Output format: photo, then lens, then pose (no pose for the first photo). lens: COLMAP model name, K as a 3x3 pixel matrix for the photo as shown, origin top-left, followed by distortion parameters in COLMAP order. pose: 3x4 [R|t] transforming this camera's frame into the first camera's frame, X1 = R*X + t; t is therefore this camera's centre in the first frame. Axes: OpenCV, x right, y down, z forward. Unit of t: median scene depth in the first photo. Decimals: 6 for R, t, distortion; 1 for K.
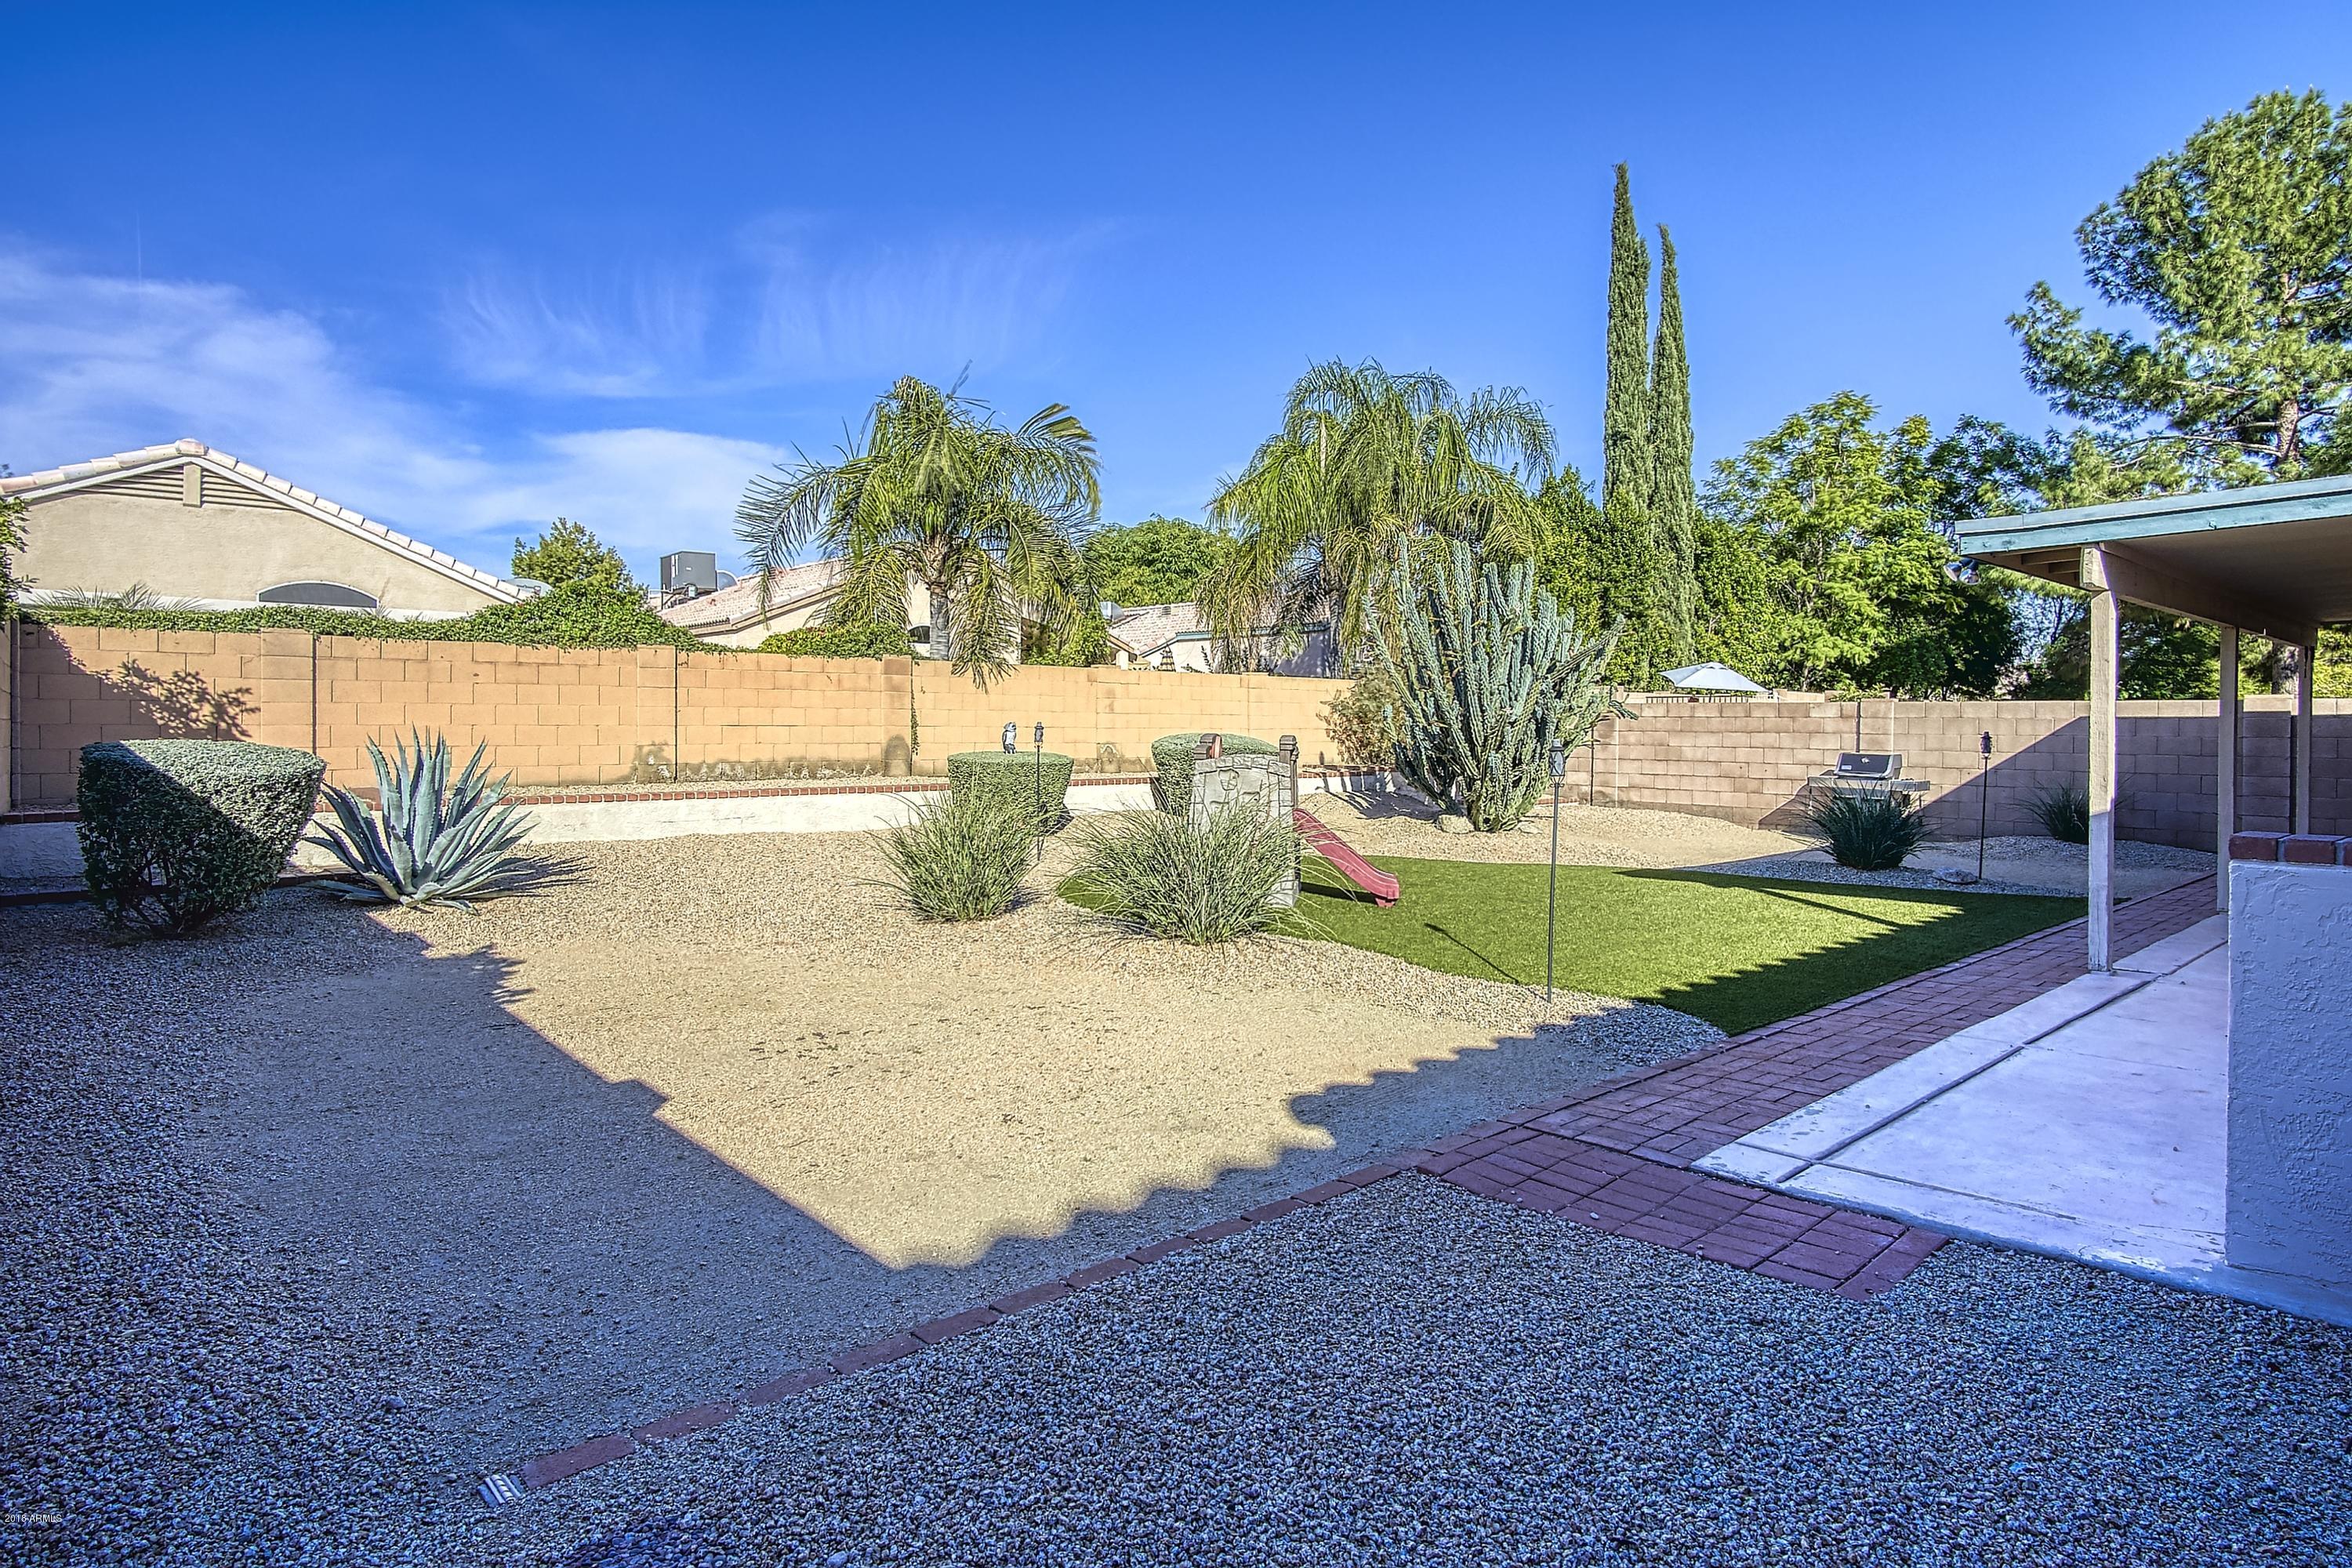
lens RADIAL K [[1316.5, 0, 1185.8], [0, 1316.5, 717.4], [0, 0, 1]] dist [-0.025731, 0.003025]
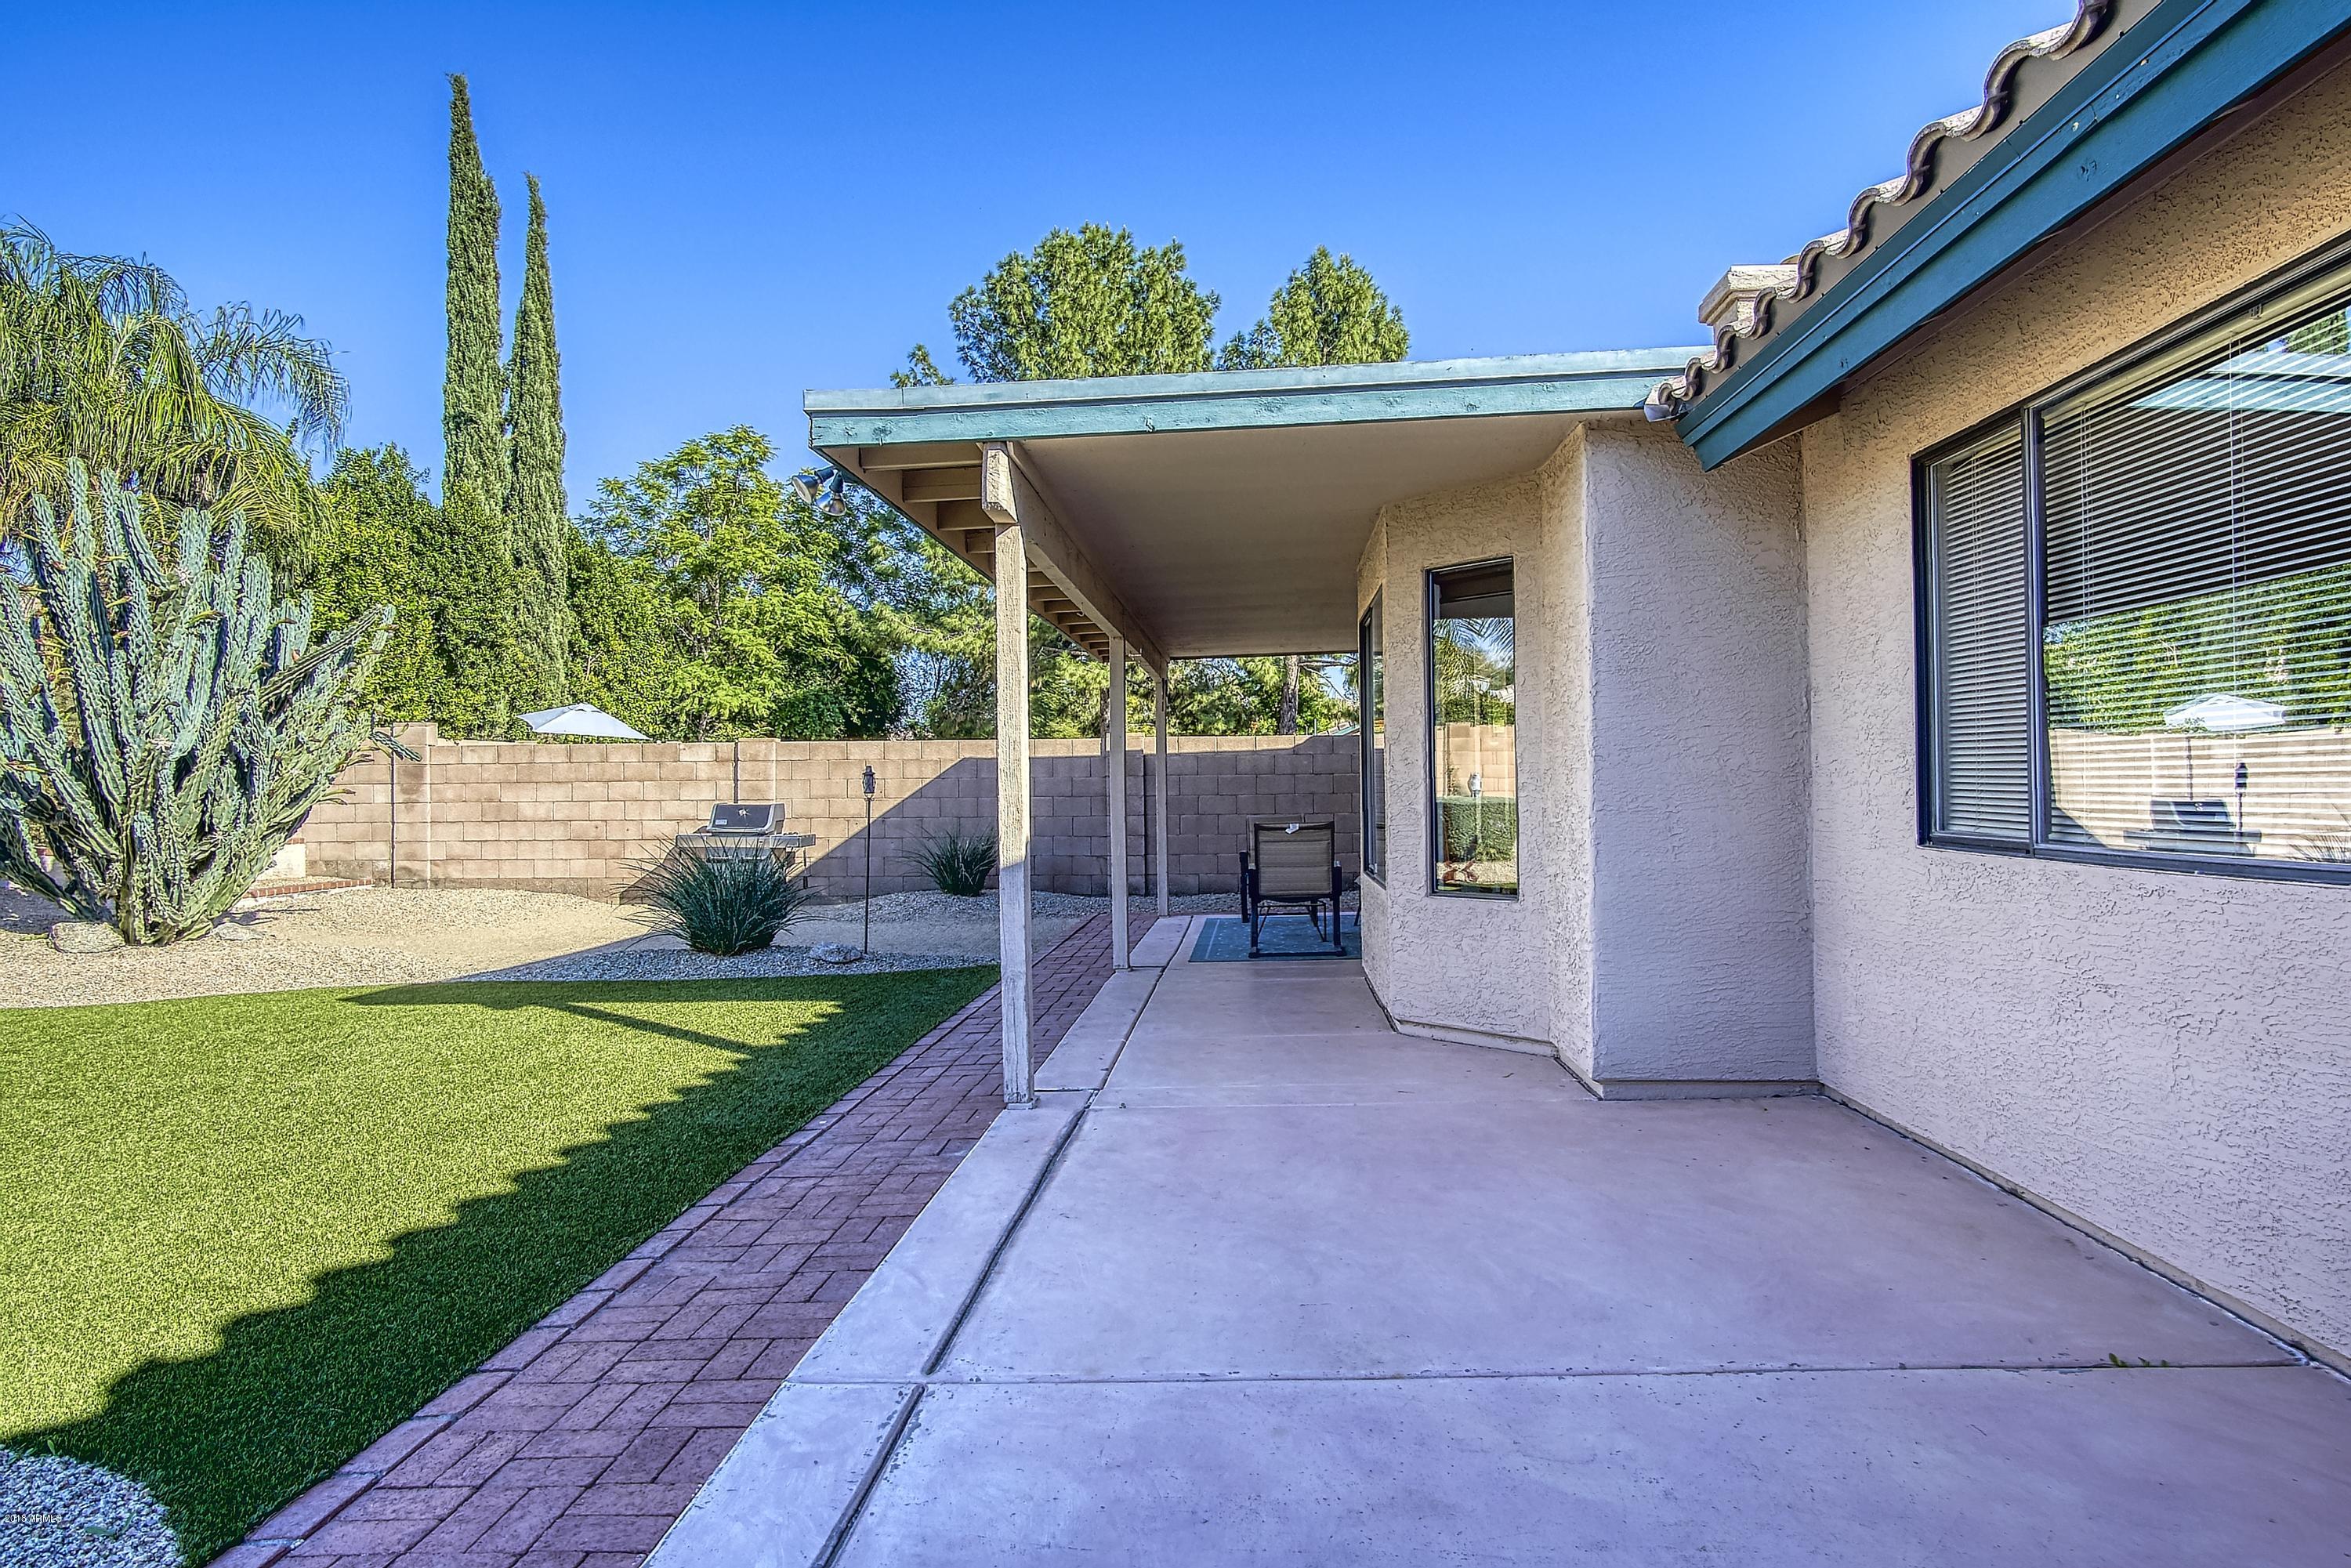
lens RADIAL K [[1315.9, 0, 1189.1], [0, 1315.9, 800.7], [0, 0, 1]] dist [-0.025731, 0.003025]
pose [[0.711208, -0.022821, 0.702611, 0.097416], [0.014000, 0.999735, 0.018301, 0.010140], [-0.702842, -0.003179, 0.711339, 0.150994]]
